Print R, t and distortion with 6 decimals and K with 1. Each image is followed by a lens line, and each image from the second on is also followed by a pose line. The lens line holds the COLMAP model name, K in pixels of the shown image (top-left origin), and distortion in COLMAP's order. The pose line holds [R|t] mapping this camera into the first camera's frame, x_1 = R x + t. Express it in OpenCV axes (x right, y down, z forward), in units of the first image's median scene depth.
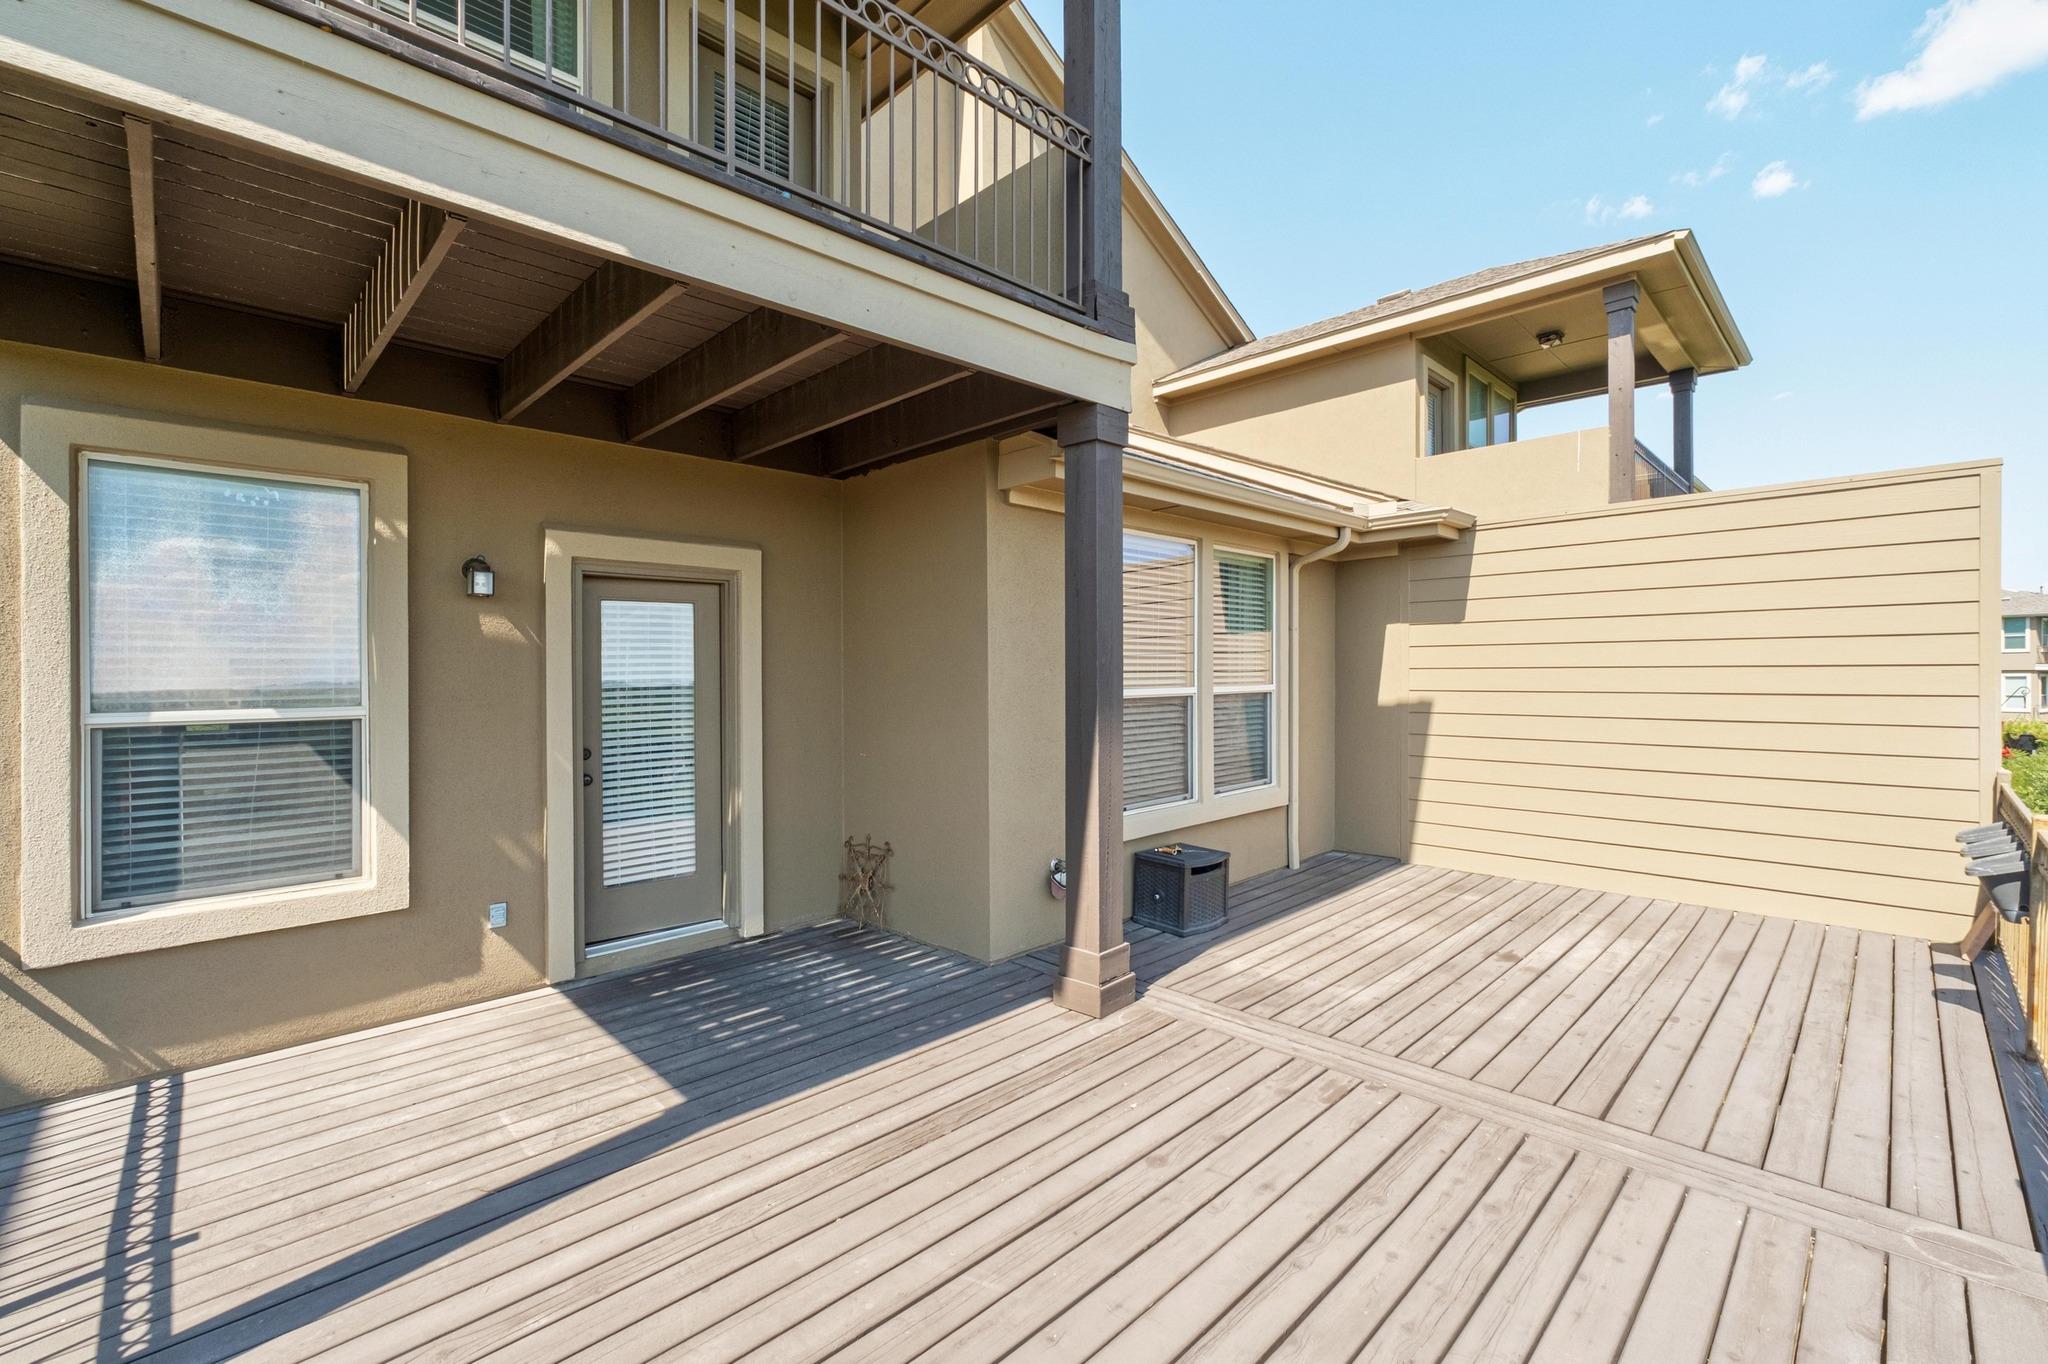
lens RADIAL K [[867.1, 0, 1026.3], [0, 867.1, 676.6], [0, 0, 1]] dist [-0.034259, 0.011234]
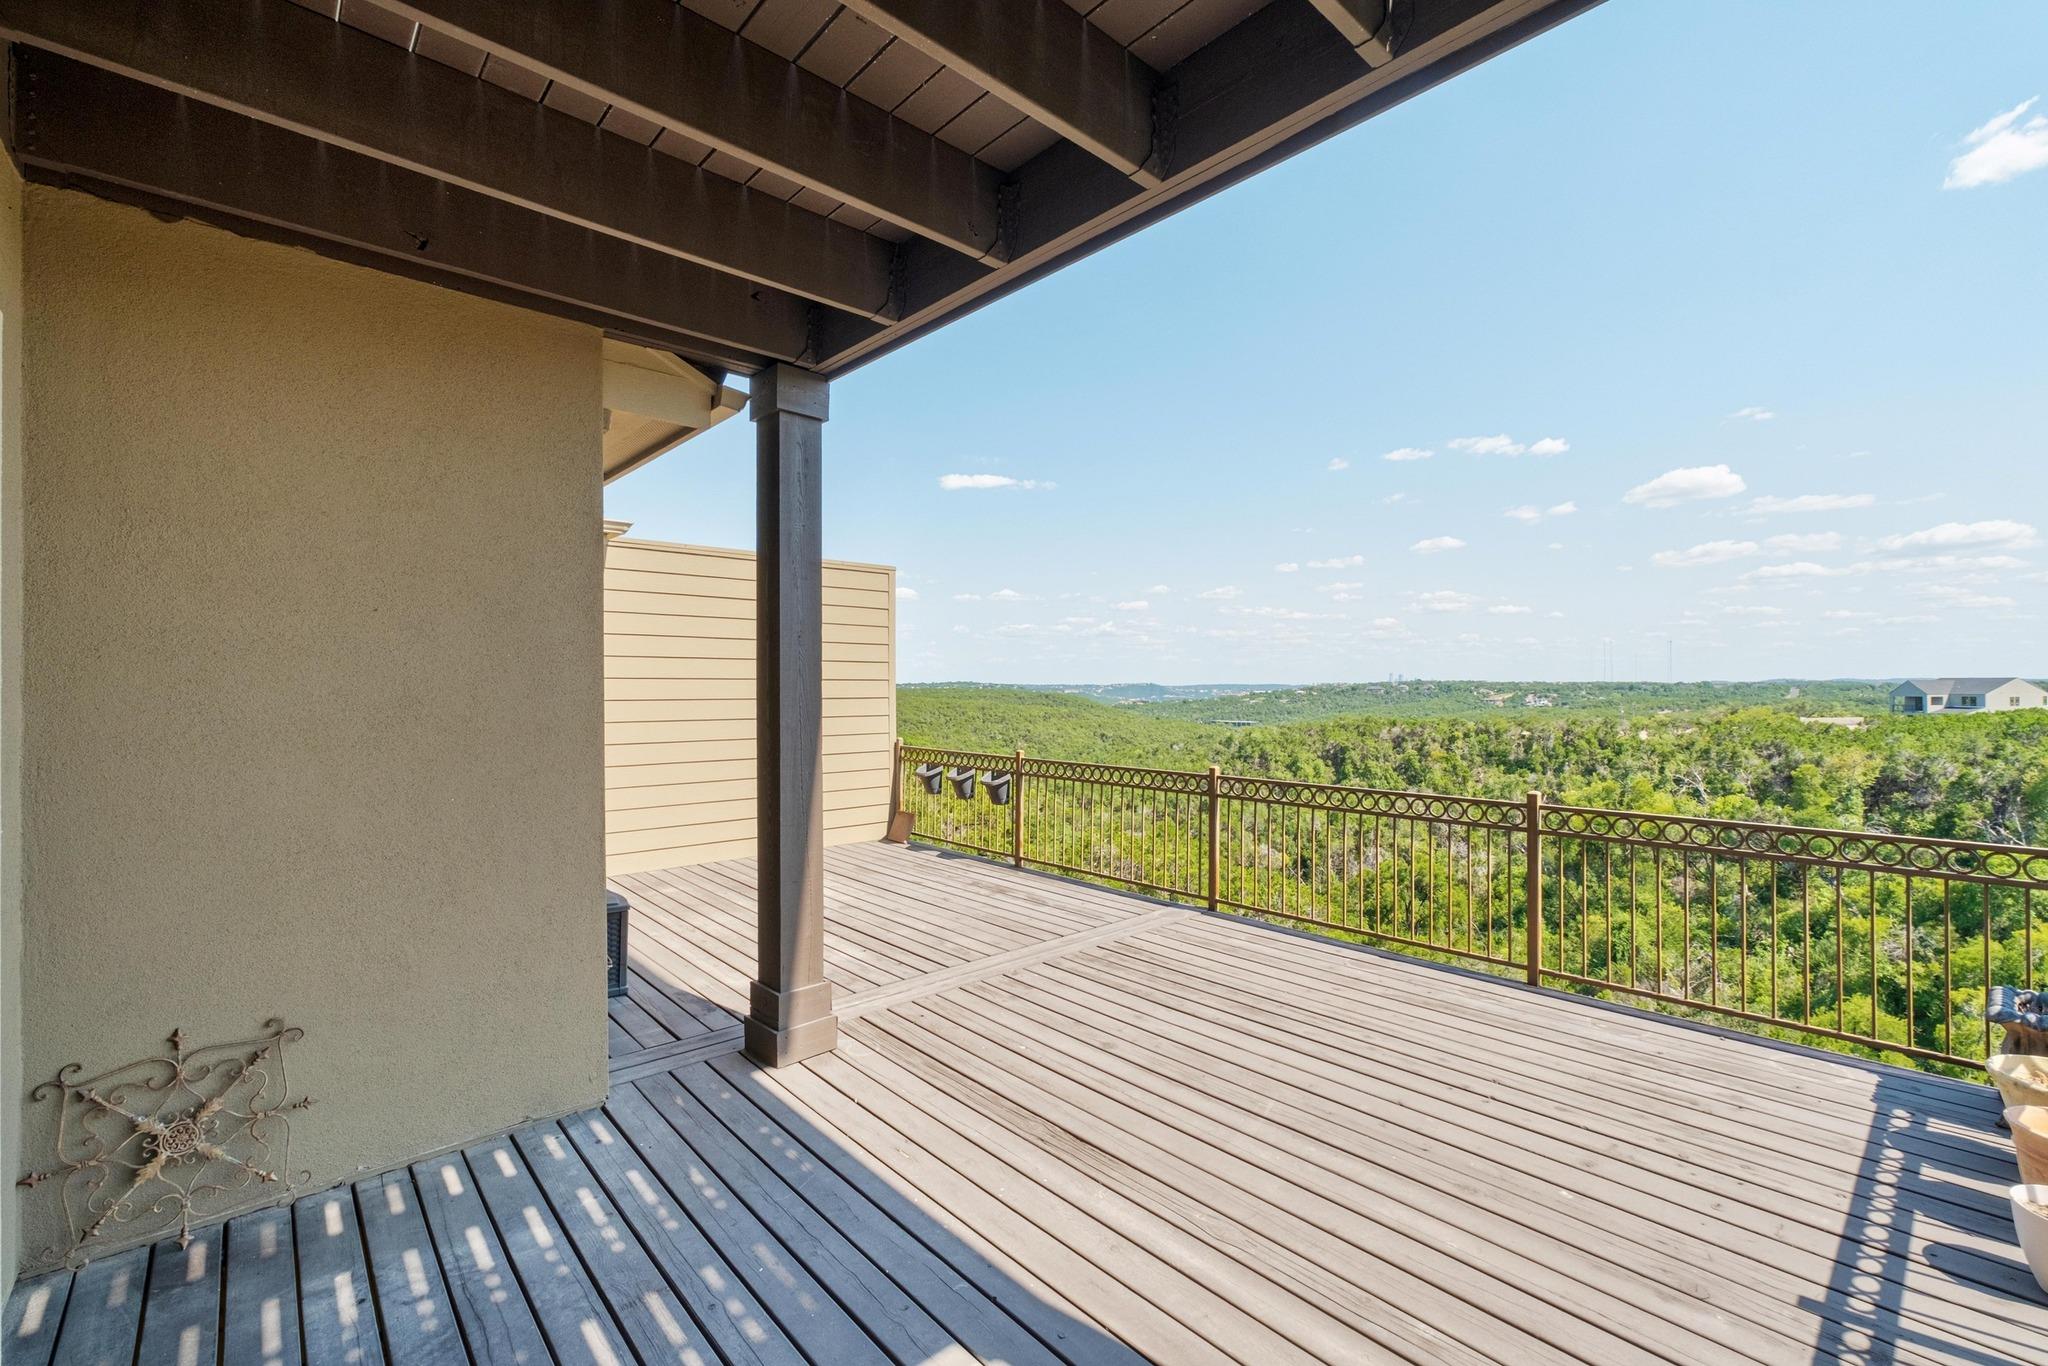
lens RADIAL K [[872.5, 0, 1022.1], [0, 872.5, 675.3], [0, 0, 1]] dist [-0.061658, 0.036892]
pose [[0.048121, 0.019398, 0.998653, -0.779278], [0.010187, 0.999750, -0.019910, 0.017812], [-0.998790, 0.011131, 0.047911, 0.705343]]
